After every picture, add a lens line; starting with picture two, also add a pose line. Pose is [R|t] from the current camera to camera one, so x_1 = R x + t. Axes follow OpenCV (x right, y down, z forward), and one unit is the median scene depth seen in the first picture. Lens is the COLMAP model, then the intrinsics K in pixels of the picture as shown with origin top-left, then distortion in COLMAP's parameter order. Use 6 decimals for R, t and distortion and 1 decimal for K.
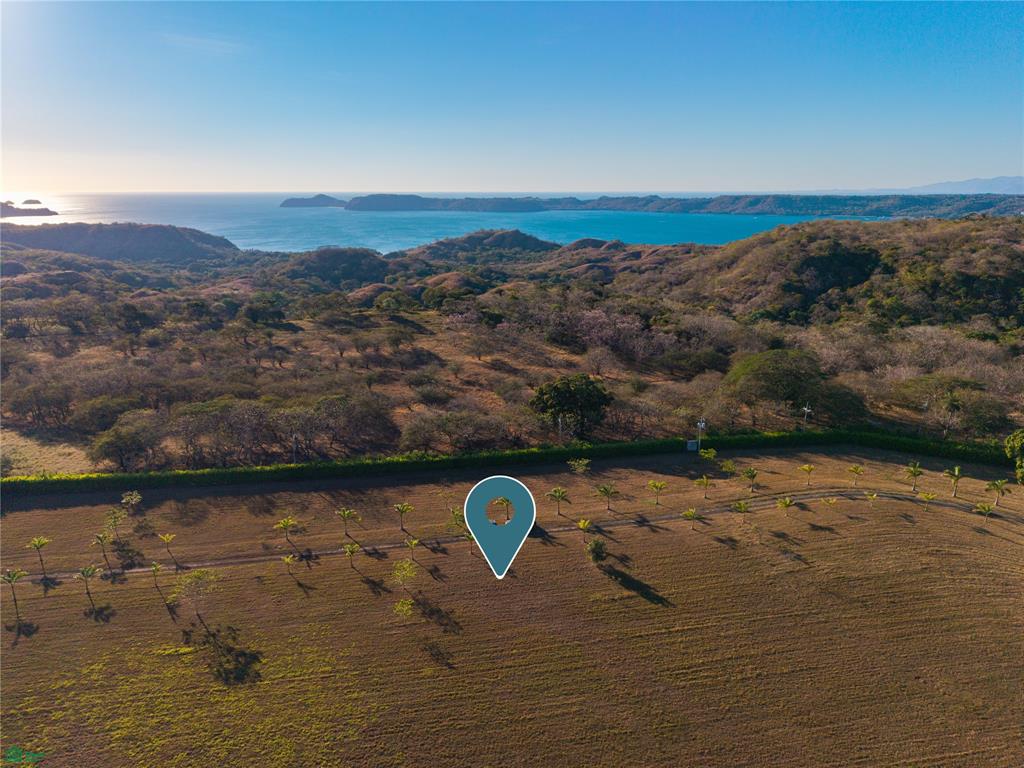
lens RADIAL K [[681.4, 0, 510.6], [0, 681.4, 388.2], [0, 0, 1]] dist [0.039590, -0.043877]
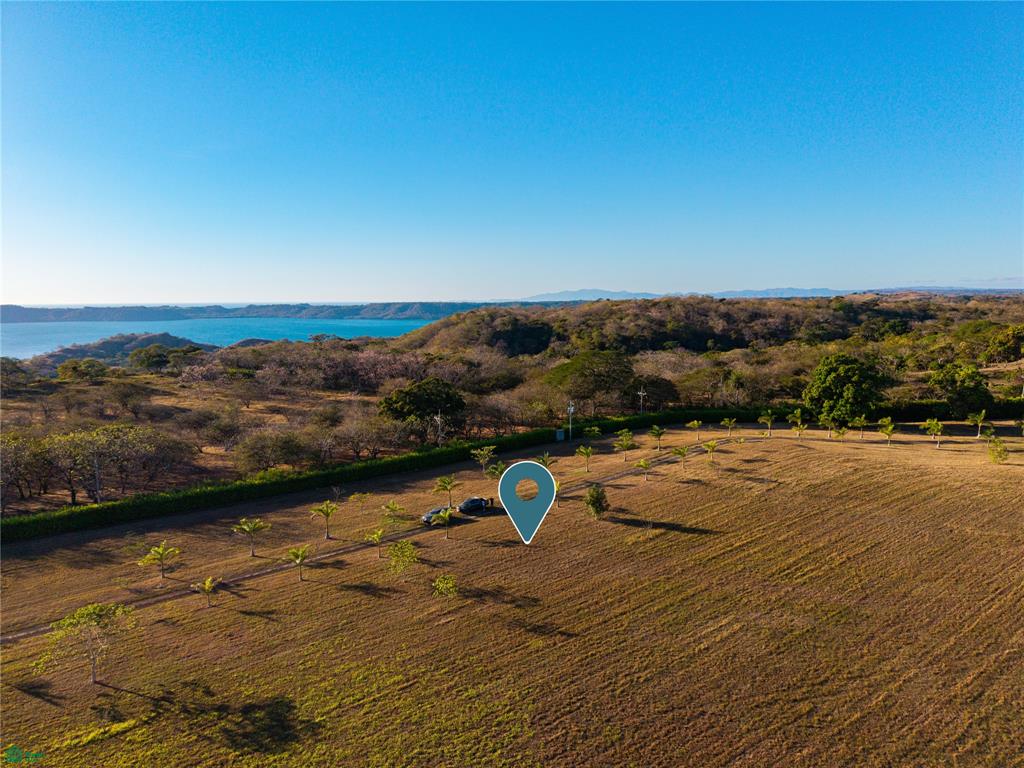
lens RADIAL K [[681.4, 0, 510.6], [0, 681.4, 388.2], [0, 0, 1]] dist [0.039590, -0.043877]
pose [[0.880407, -0.066761, 0.469496, -0.078765], [0.138091, 0.983228, -0.119139, 0.039926], [-0.453667, 0.169724, 0.874860, 0.058821]]
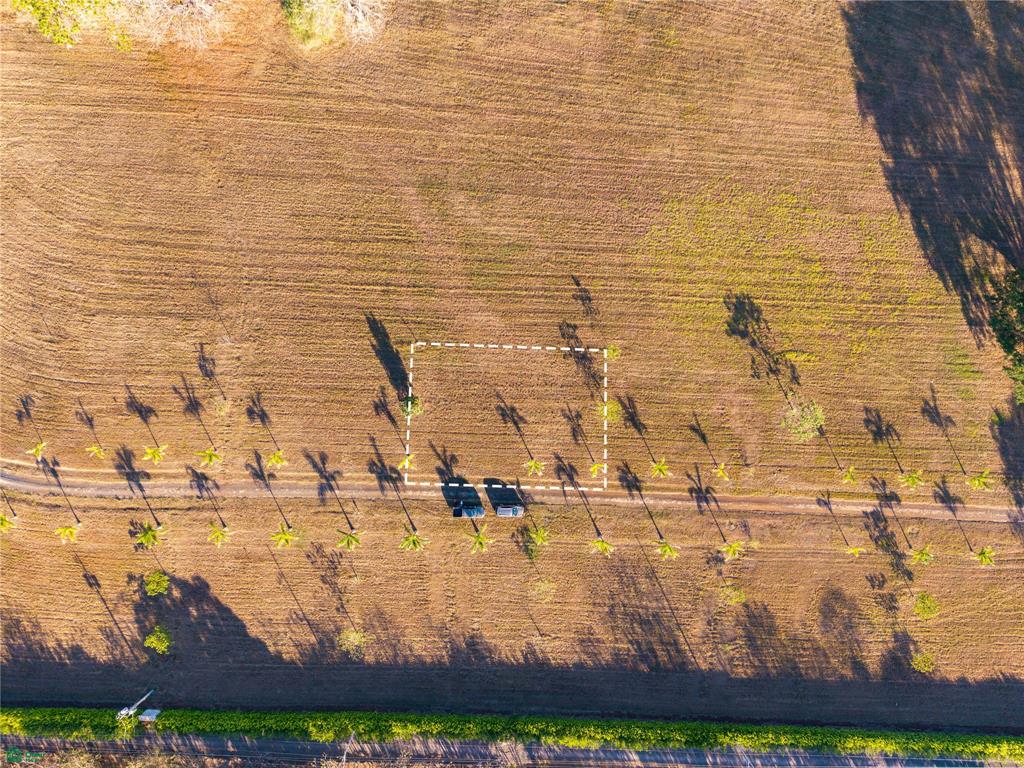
lens RADIAL K [[681.4, 0, 510.6], [0, 681.4, 388.2], [0, 0, 1]] dist [0.039590, -0.043877]
pose [[-0.976710, -0.214091, -0.014220, 0.001787], [0.046972, -0.278014, 0.959428, -0.143829], [-0.209358, 0.936415, 0.281595, 0.146348]]
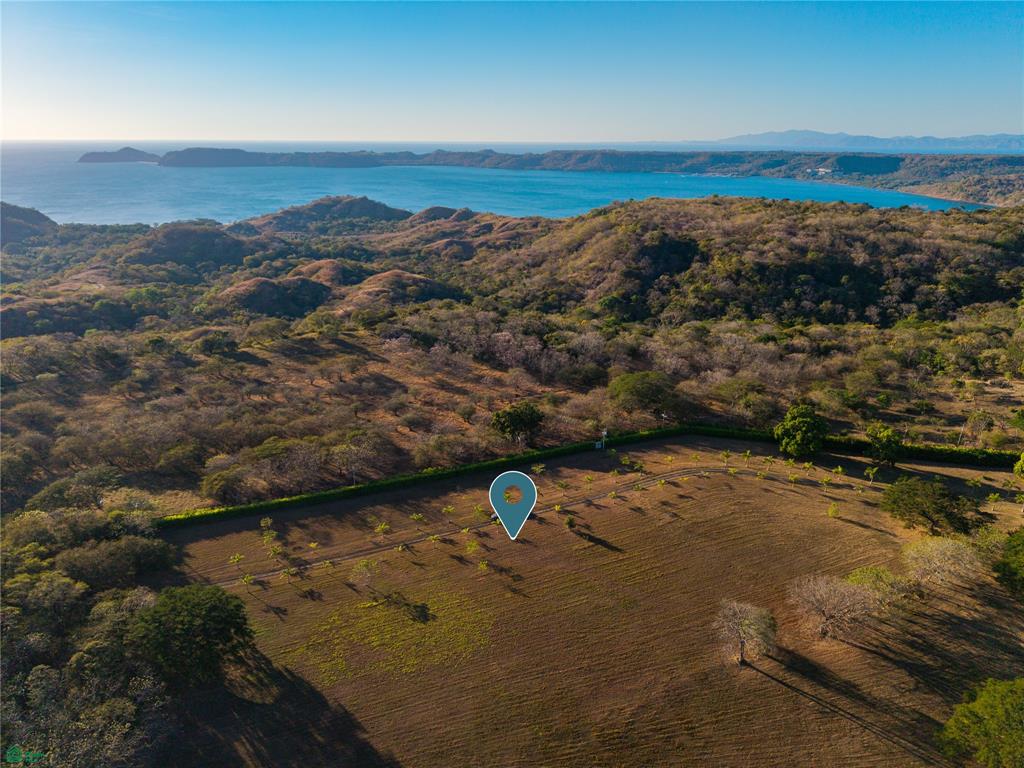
lens RADIAL K [[681.4, 0, 510.6], [0, 681.4, 388.2], [0, 0, 1]] dist [0.039590, -0.043877]
pose [[0.973145, -0.072882, 0.218351, -0.086280], [0.058125, 0.995617, 0.073272, -0.056630], [-0.222734, -0.058613, 0.973116, -0.153813]]
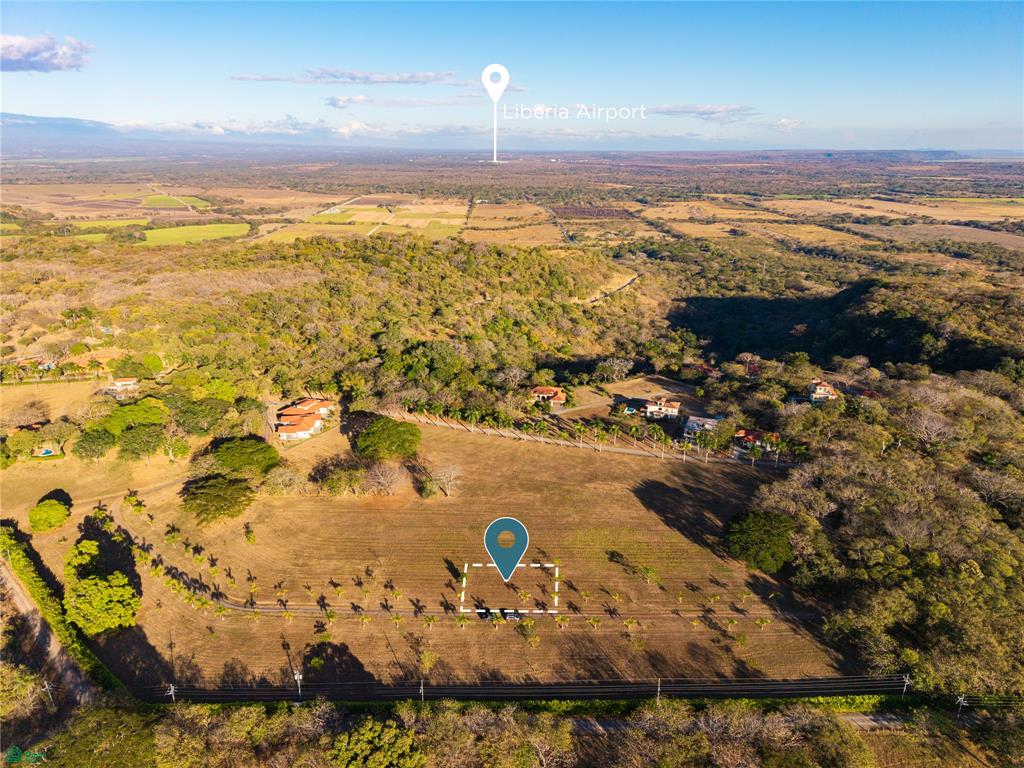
lens RADIAL K [[681.4, 0, 510.6], [0, 681.4, 388.2], [0, 0, 1]] dist [0.039590, -0.043877]
pose [[-0.983764, -0.061109, 0.168741, -0.068450], [0.050275, 0.808754, 0.585994, -0.300388], [-0.172280, 0.584964, -0.792551, 0.485651]]
